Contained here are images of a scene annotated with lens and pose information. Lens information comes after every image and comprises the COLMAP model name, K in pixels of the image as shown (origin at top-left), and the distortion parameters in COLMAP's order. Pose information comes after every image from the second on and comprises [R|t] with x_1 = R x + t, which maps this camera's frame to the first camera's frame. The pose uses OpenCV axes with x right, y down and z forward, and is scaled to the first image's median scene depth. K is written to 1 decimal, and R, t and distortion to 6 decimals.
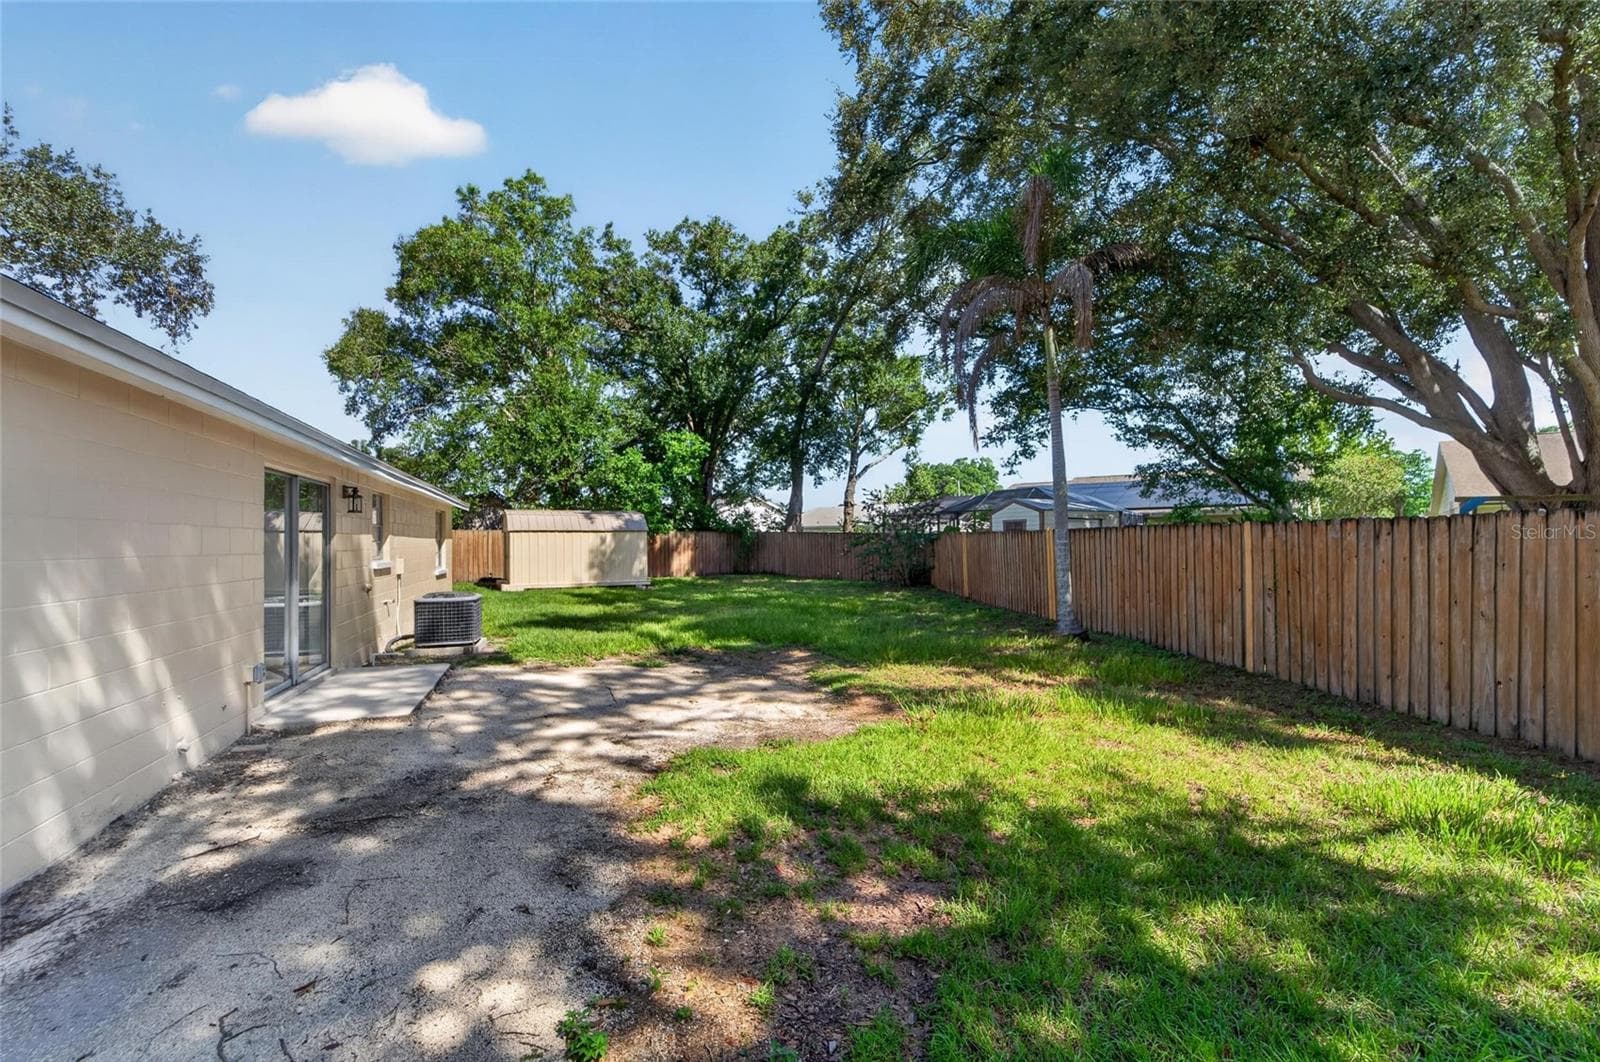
lens RADIAL K [[652.1, 0, 788.0], [0, 652.1, 532.2], [0, 0, 1]] dist [-0.054214, 0.036713]
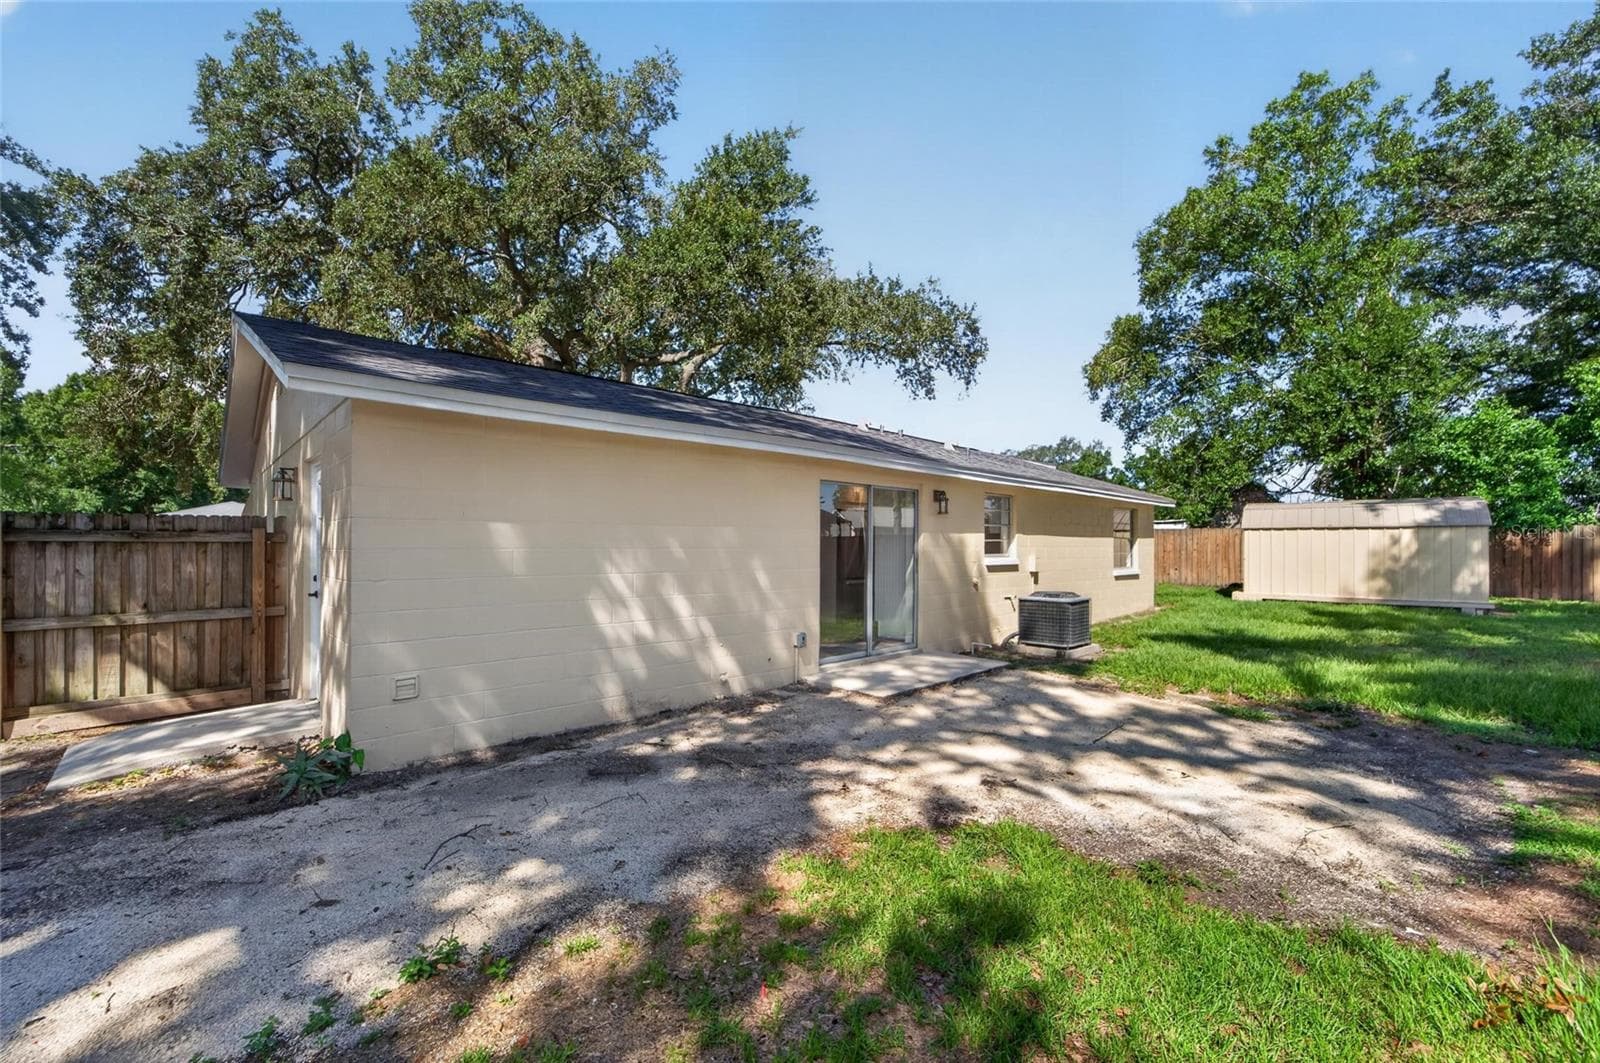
lens RADIAL K [[650.1, 0, 790.1], [0, 650.1, 533.1], [0, 0, 1]] dist [0.000392, -0.000432]
pose [[0.387825, -0.009100, -0.921688, 0.105343], [0.010436, 0.999931, -0.005482, 0.002029], [0.921674, -0.007493, 0.387893, 0.116414]]
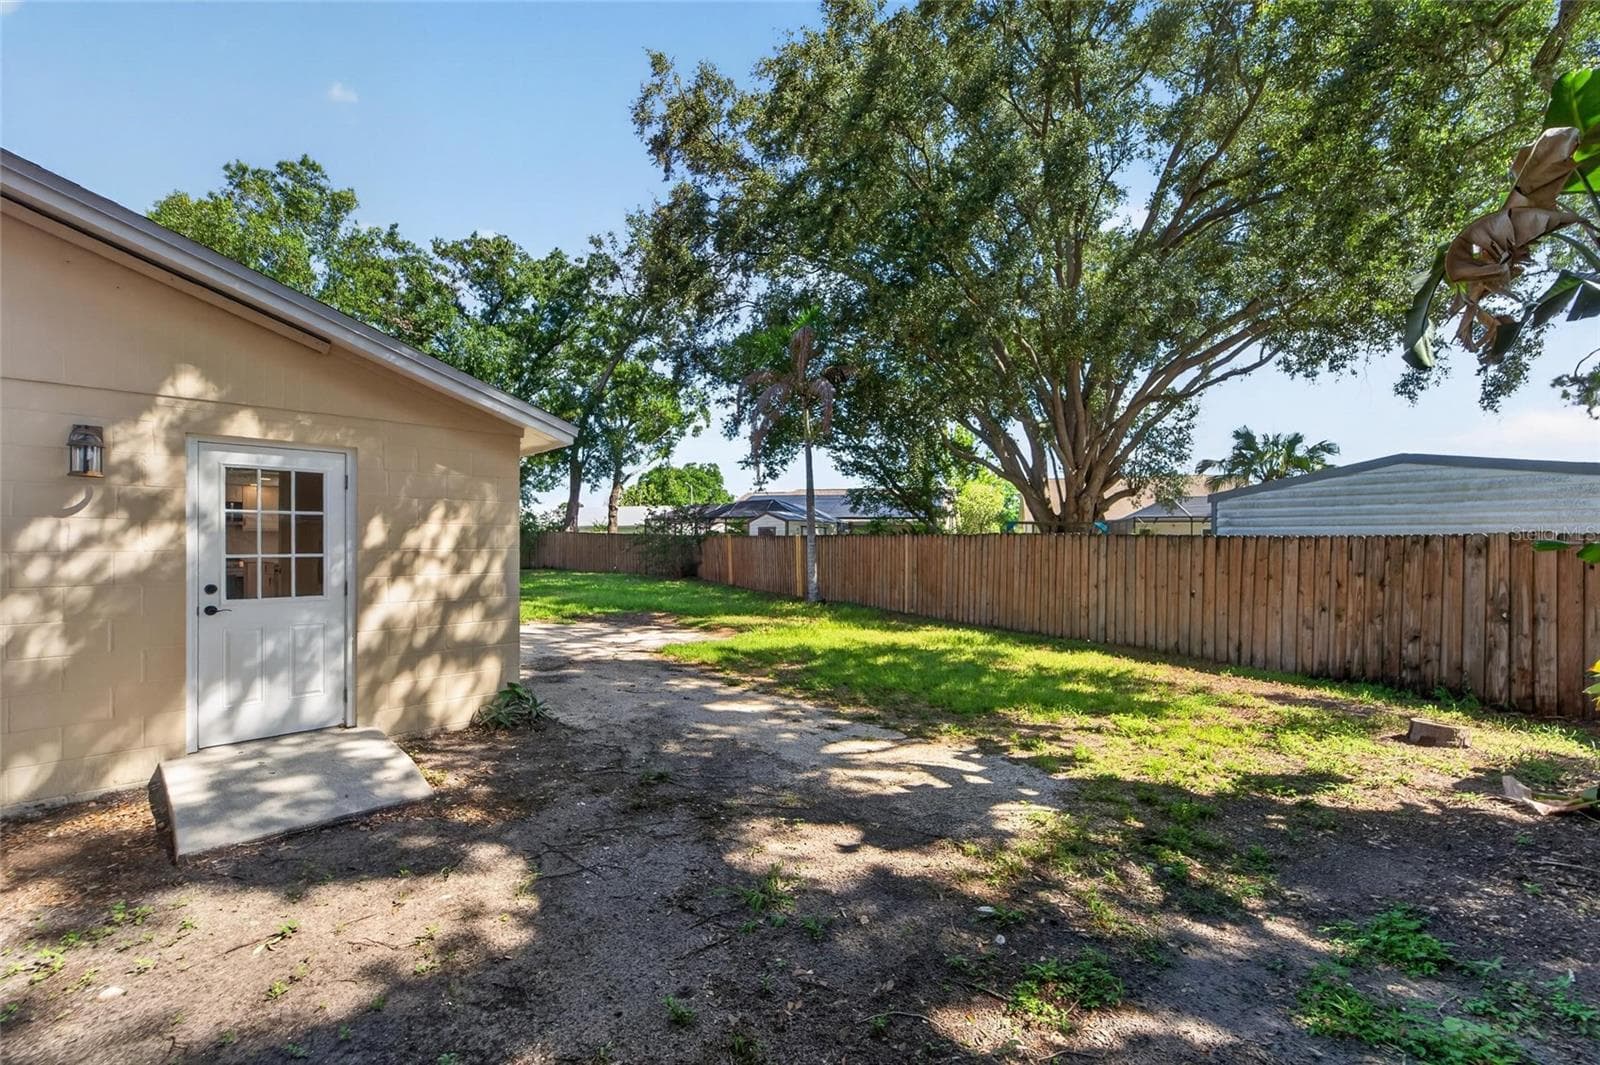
lens RADIAL K [[650.1, 0, 790.1], [0, 650.1, 534.1], [0, 0, 1]] dist [0.000392, -0.000432]
pose [[0.910721, 0.015395, 0.412736, -0.160311], [-0.016829, 0.999858, -0.000160, -0.004043], [-0.412680, -0.006801, 0.910851, -0.245993]]
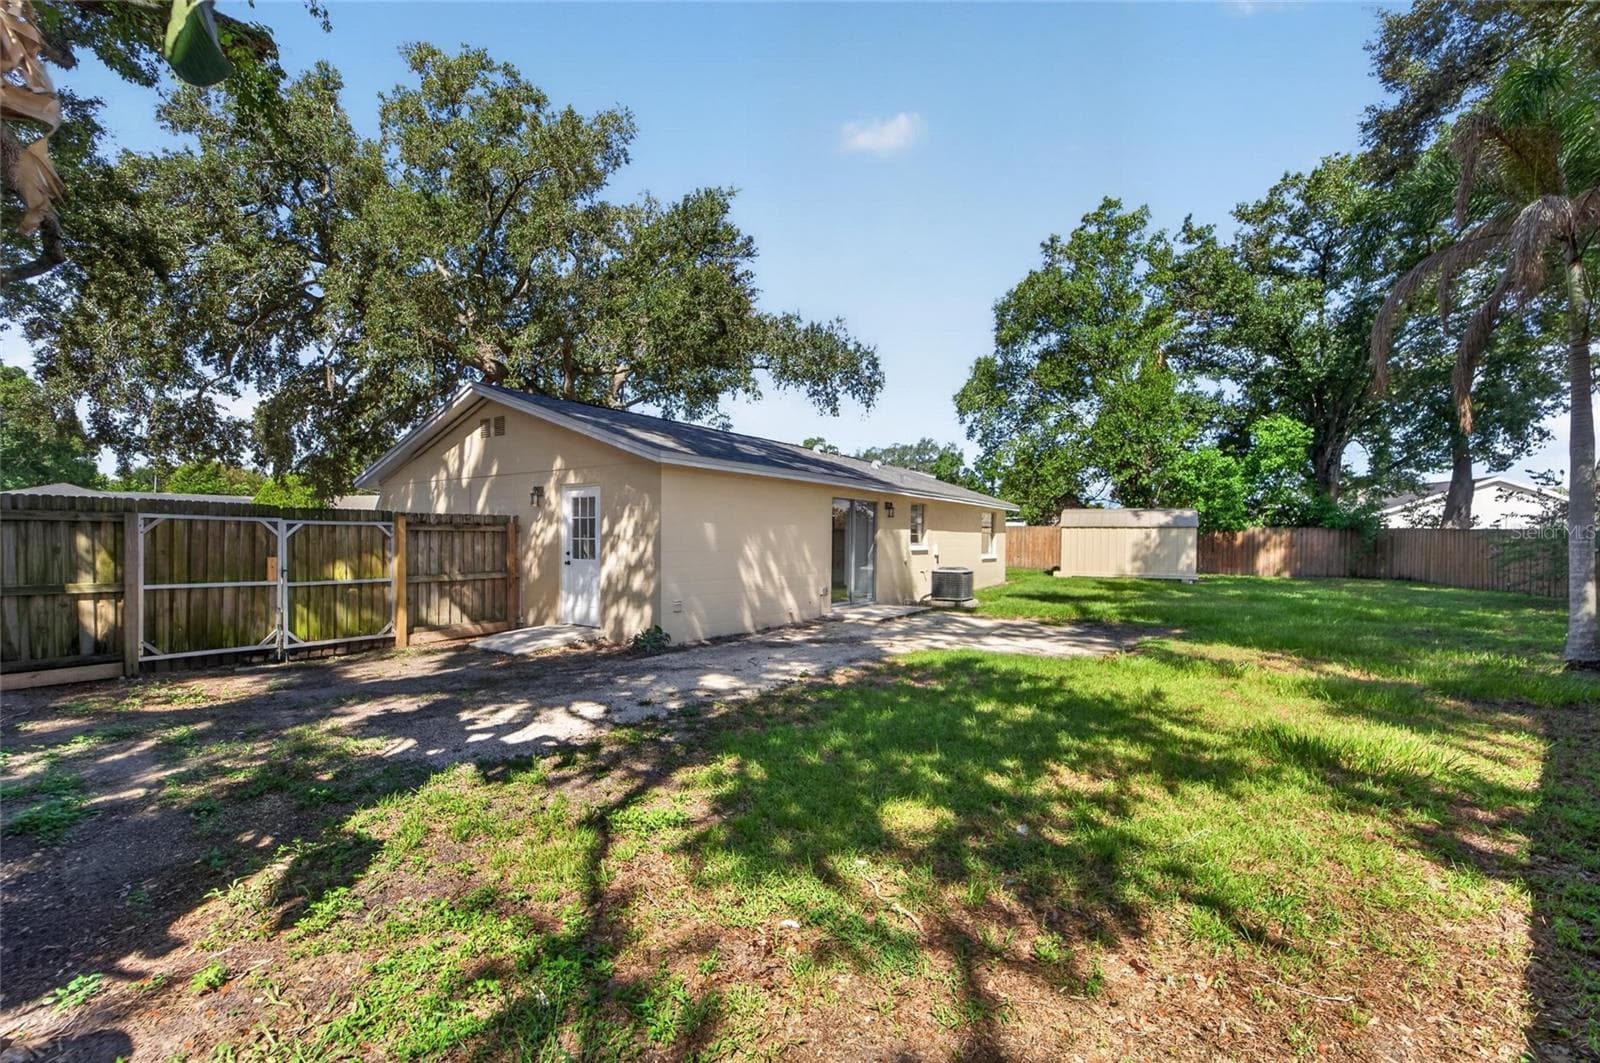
lens RADIAL K [[672.3, 0, 800.0], [0, 672.3, 531.5], [0, 0, 1]] dist [-0.002669, -0.000117]
pose [[0.584742, 0.003556, -0.811212, 0.271123], [0.000621, 0.999988, 0.004832, -0.000296], [0.811219, -0.003329, 0.584733, -0.118848]]
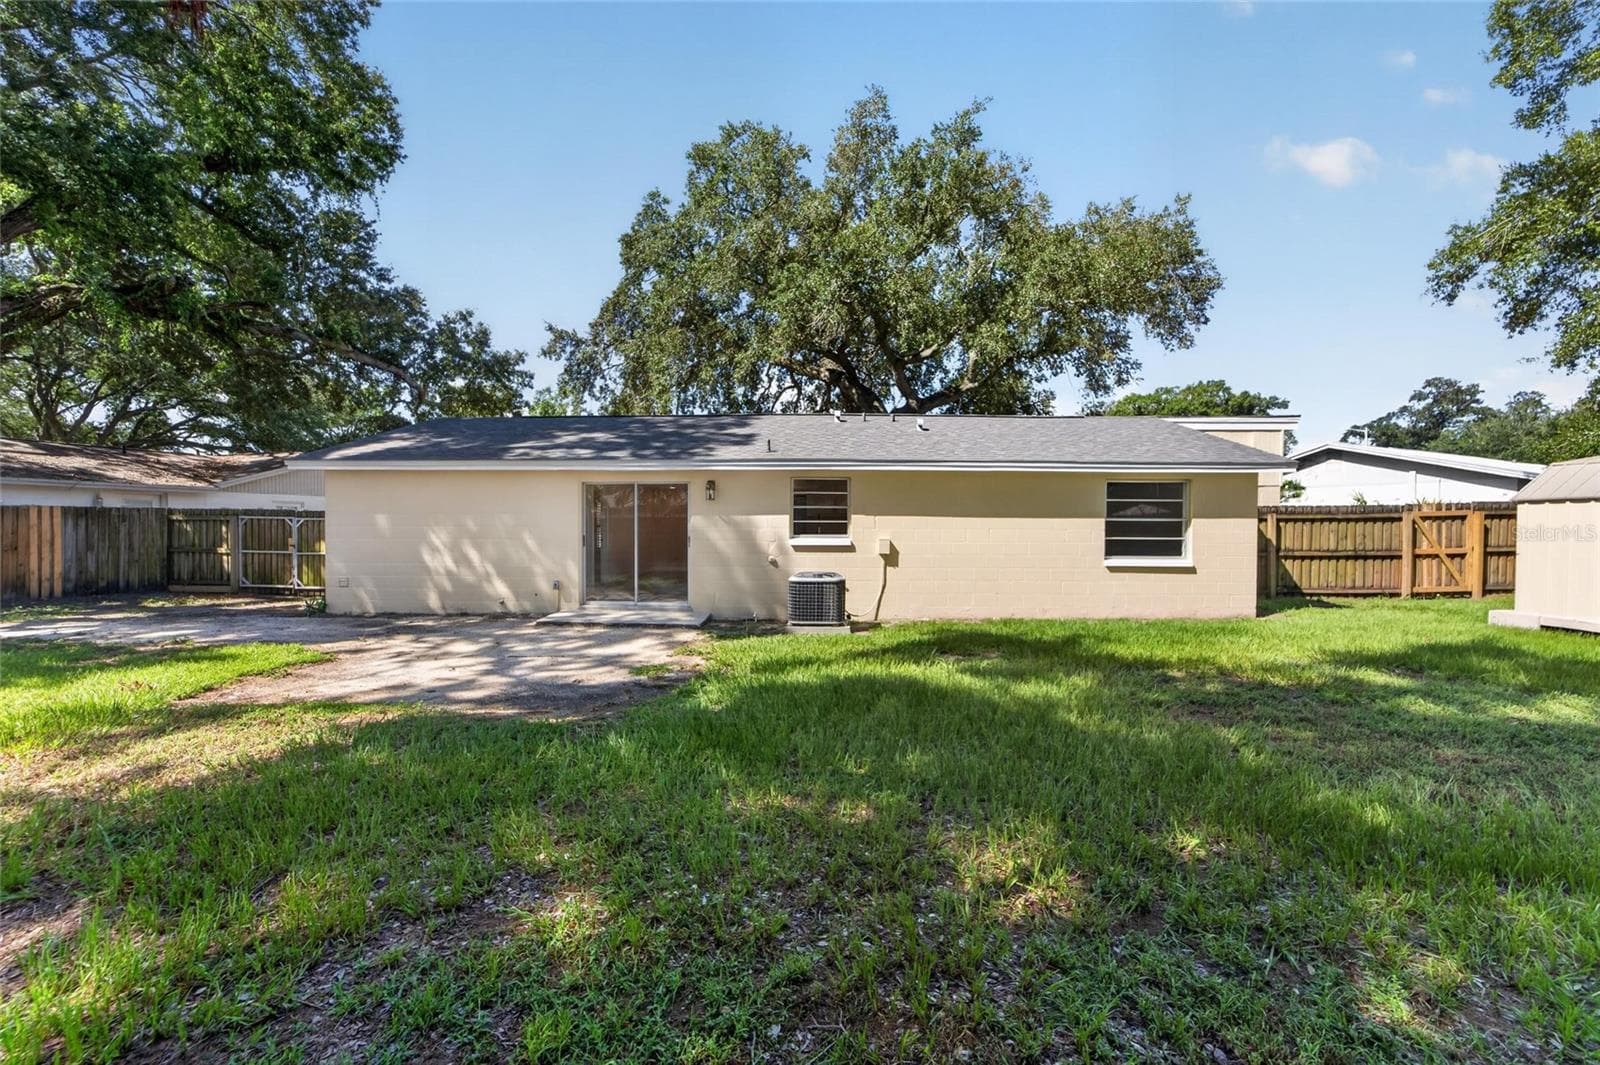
lens RADIAL K [[650.1, 0, 790.1], [0, 650.1, 534.1], [0, 0, 1]] dist [0.000392, -0.000432]
pose [[-0.371942, -0.001328, -0.928255, 0.217595], [0.007045, 0.999966, -0.004253, 0.019225], [0.928229, -0.008122, -0.371920, 0.633547]]
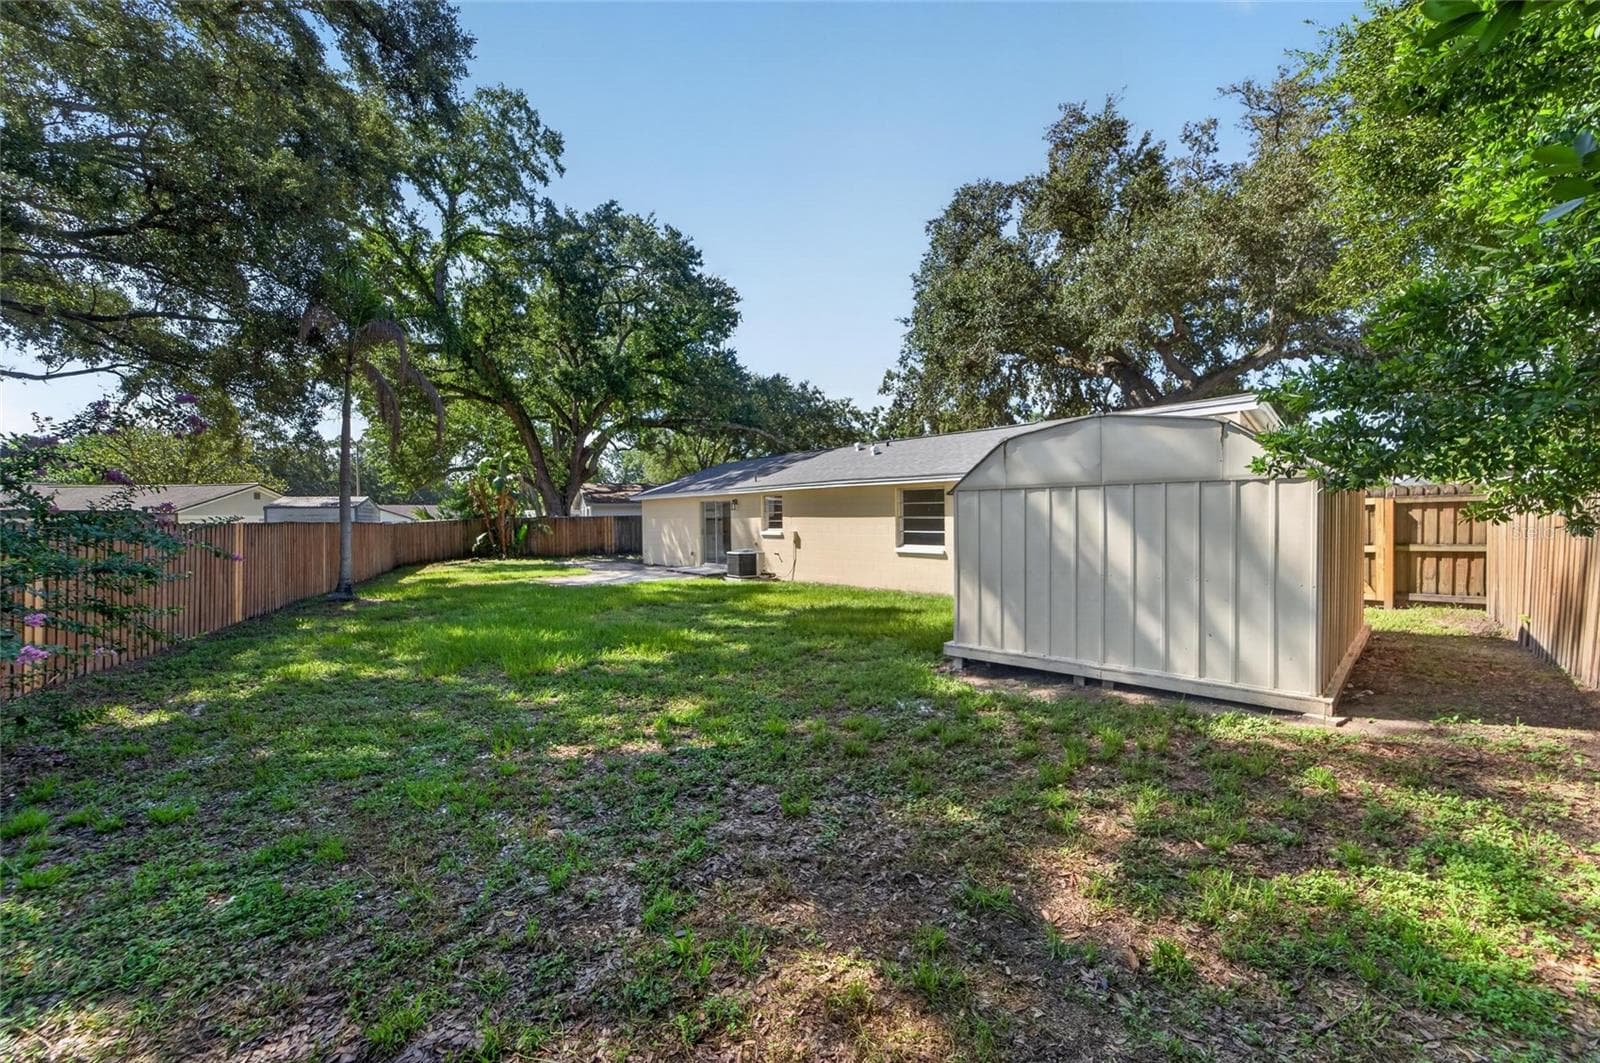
lens RADIAL K [[674.2, 0, 796.8], [0, 674.2, 520.5], [0, 0, 1]] dist [-0.023482, 0.000010]
pose [[-0.954837, 0.004650, -0.297093, -0.041051], [0.008271, 0.999906, -0.010931, 0.017109], [0.297015, -0.012894, -0.954786, 1.371143]]
